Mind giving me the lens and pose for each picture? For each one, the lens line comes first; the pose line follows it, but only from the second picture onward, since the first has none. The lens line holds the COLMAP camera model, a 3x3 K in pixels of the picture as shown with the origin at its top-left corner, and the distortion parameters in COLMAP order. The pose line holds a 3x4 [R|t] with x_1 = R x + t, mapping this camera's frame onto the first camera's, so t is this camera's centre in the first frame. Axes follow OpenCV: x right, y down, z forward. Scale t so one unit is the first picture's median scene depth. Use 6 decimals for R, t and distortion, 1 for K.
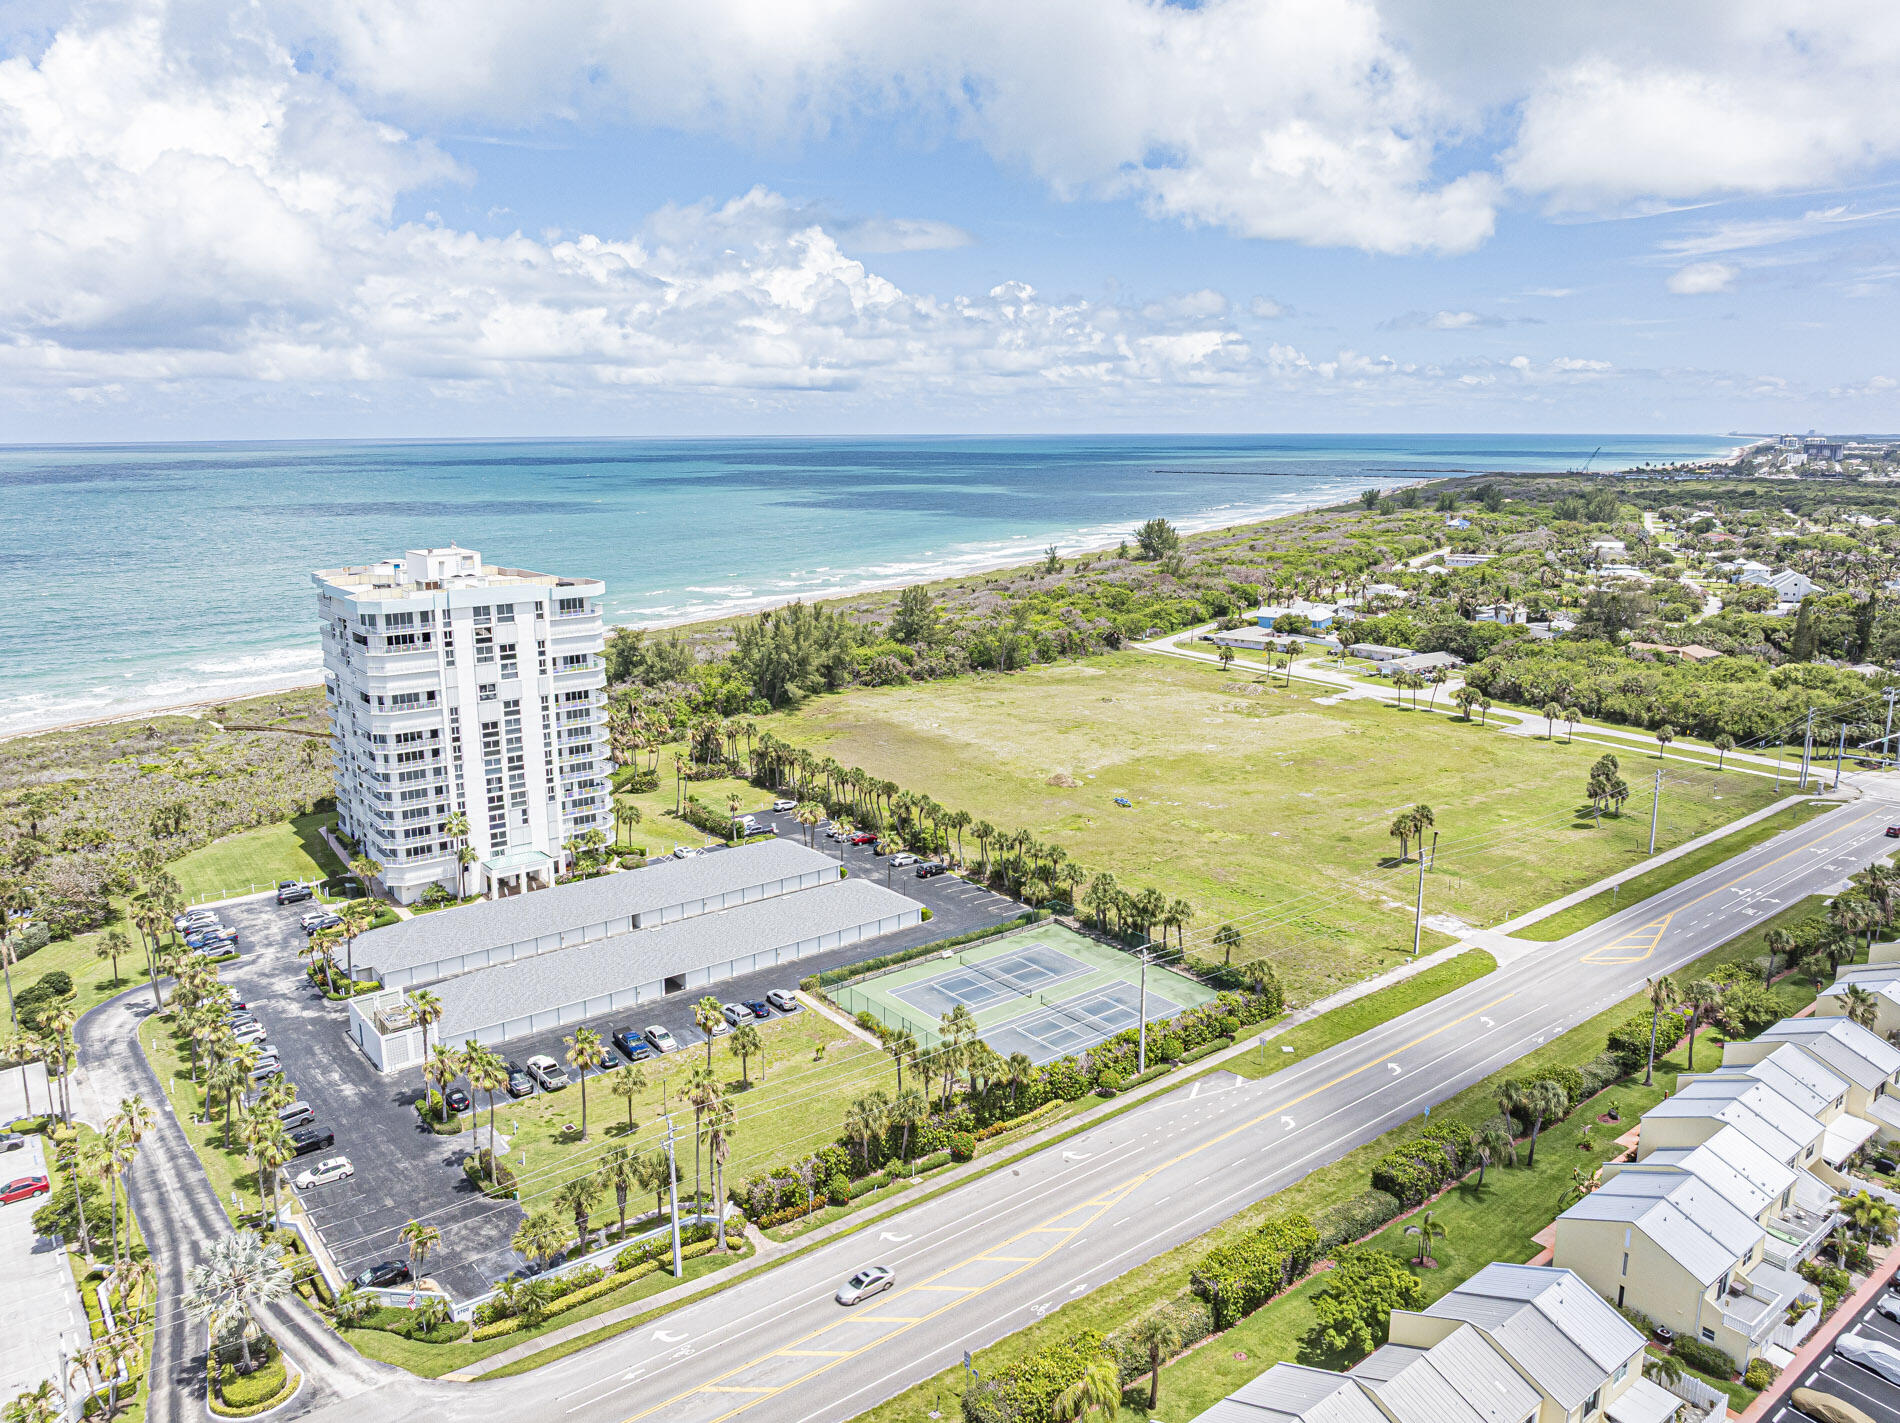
lens RADIAL K [[1341.0, 0, 947.9], [0, 1341.0, 699.3], [0, 0, 1]] dist [-0.000573, -0.002263]
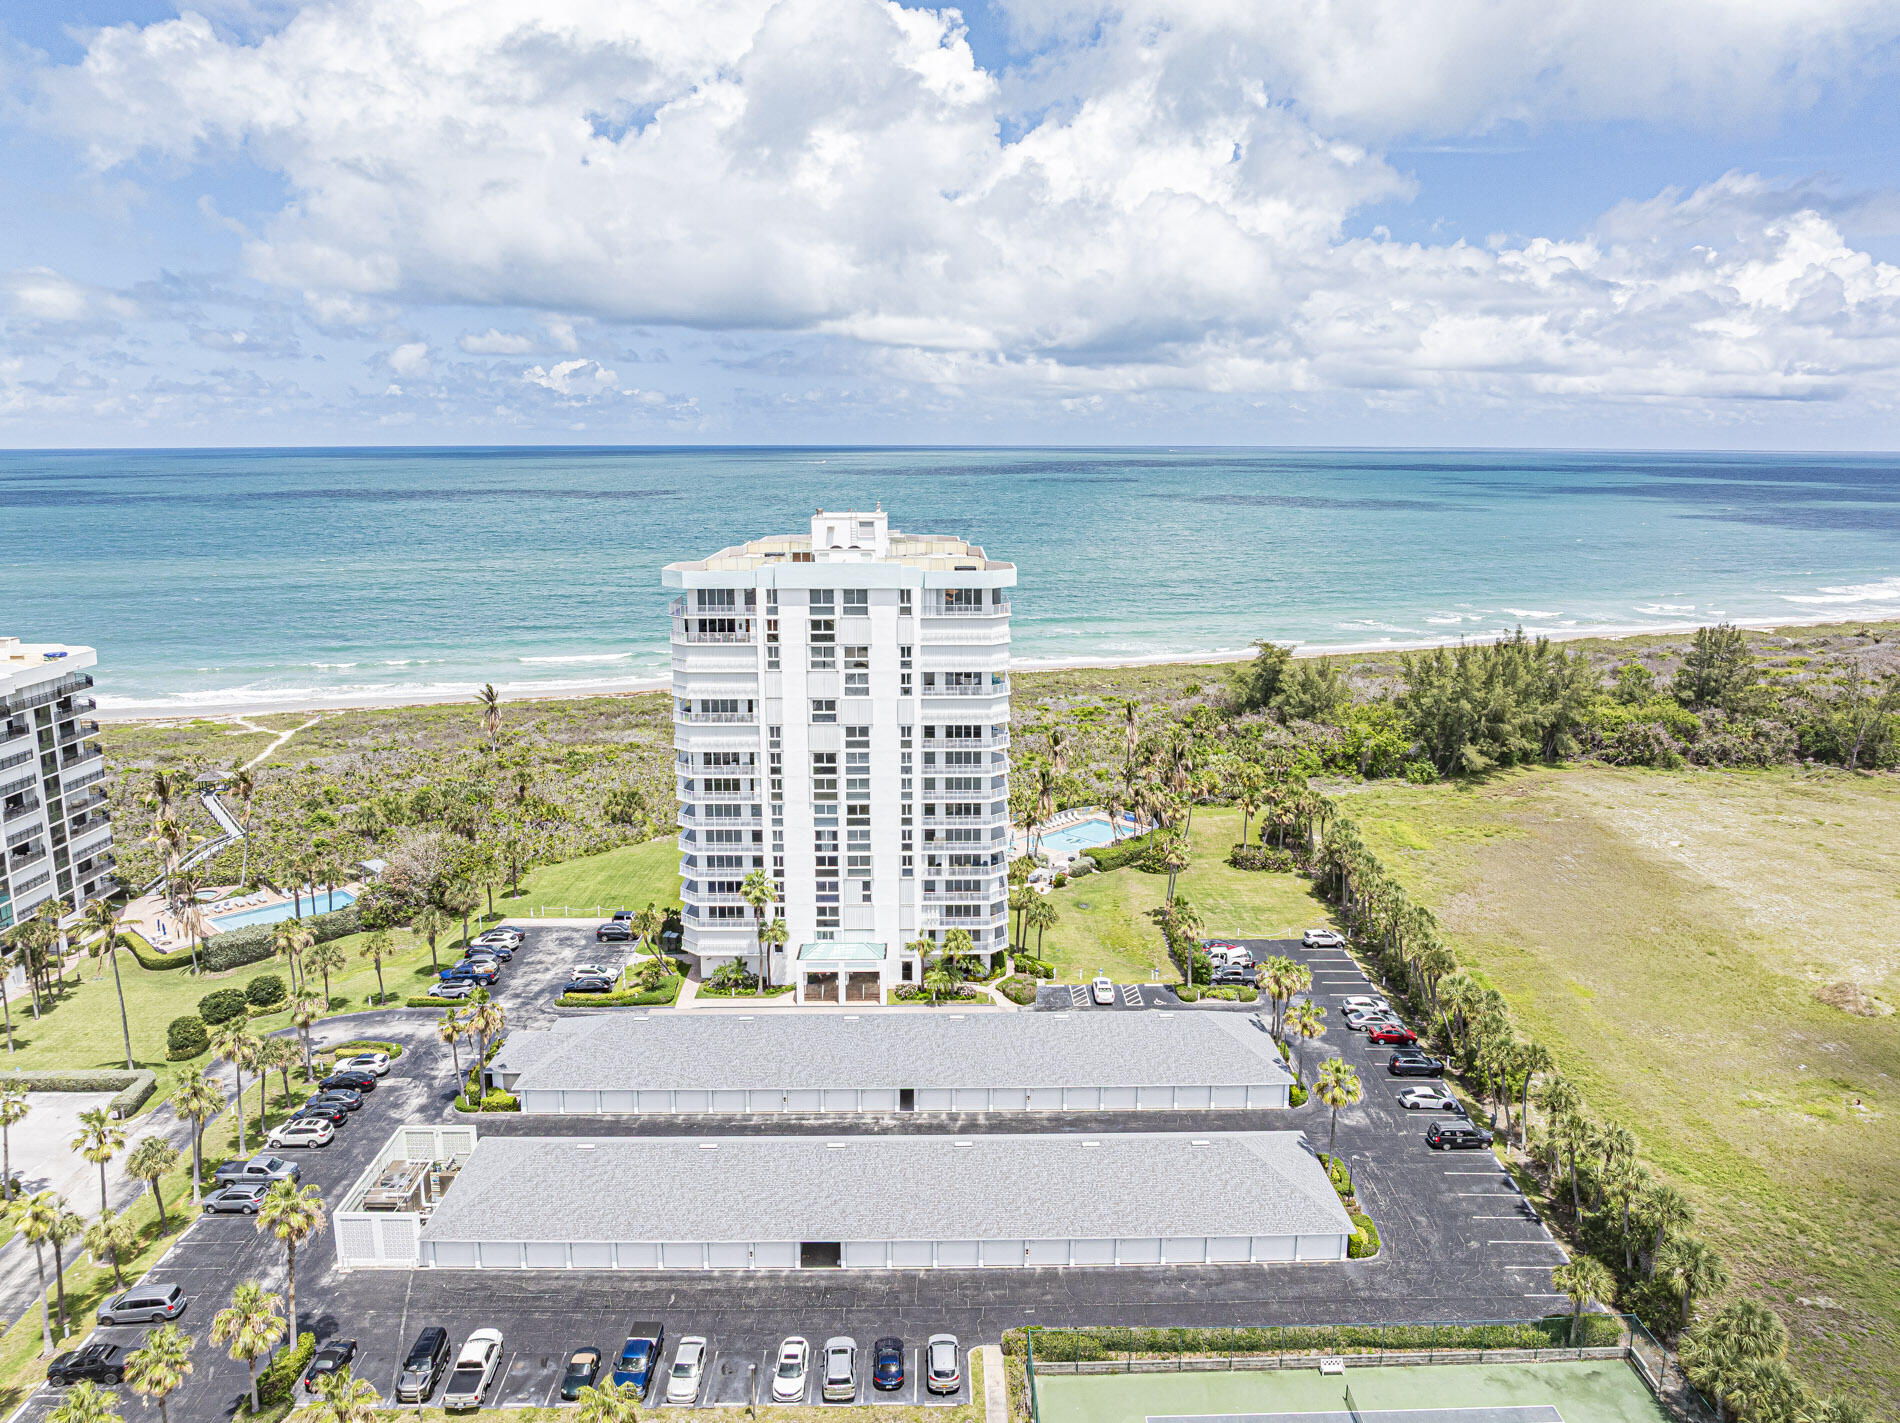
lens RADIAL K [[1341.6, 0, 974.3], [0, 1341.6, 719.4], [0, 0, 1]] dist [-0.011370, -0.002809]
pose [[0.806096, 0.128308, -0.577707, 0.128239], [-0.124006, 0.991163, 0.047106, -0.043324], [0.578646, 0.033667, 0.814884, 0.460898]]
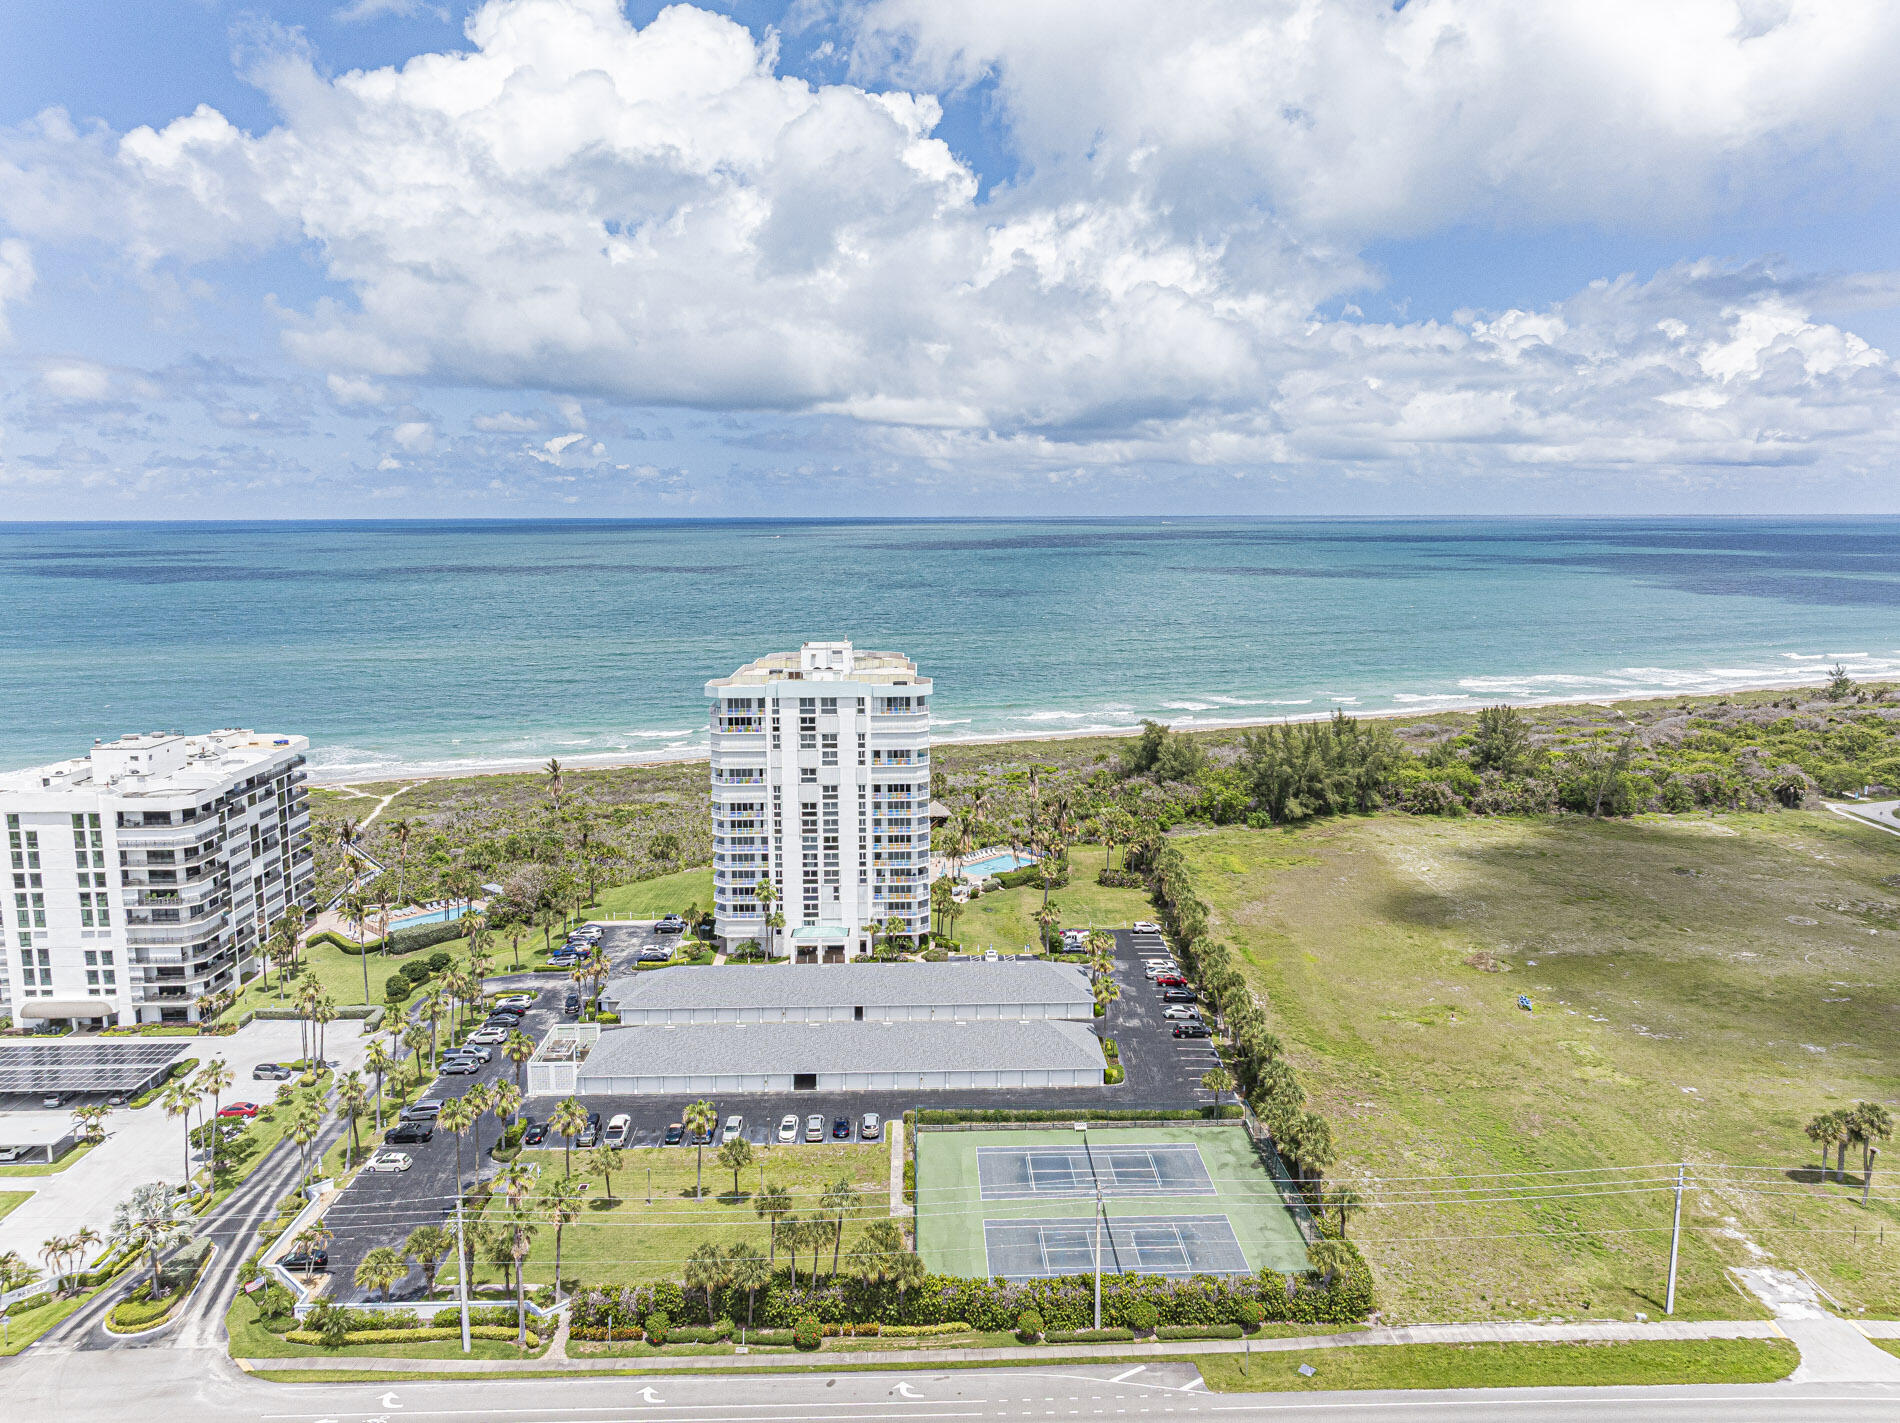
lens RADIAL K [[1323.1, 0, 963.1], [0, 1323.1, 702.3], [0, 0, 1]] dist [0.009995, -0.000688]
pose [[0.807223, 0.086216, -0.583916, 0.381395], [-0.117498, 0.992947, -0.015822, -0.061604], [0.578434, 0.081381, 0.811660, 0.183804]]
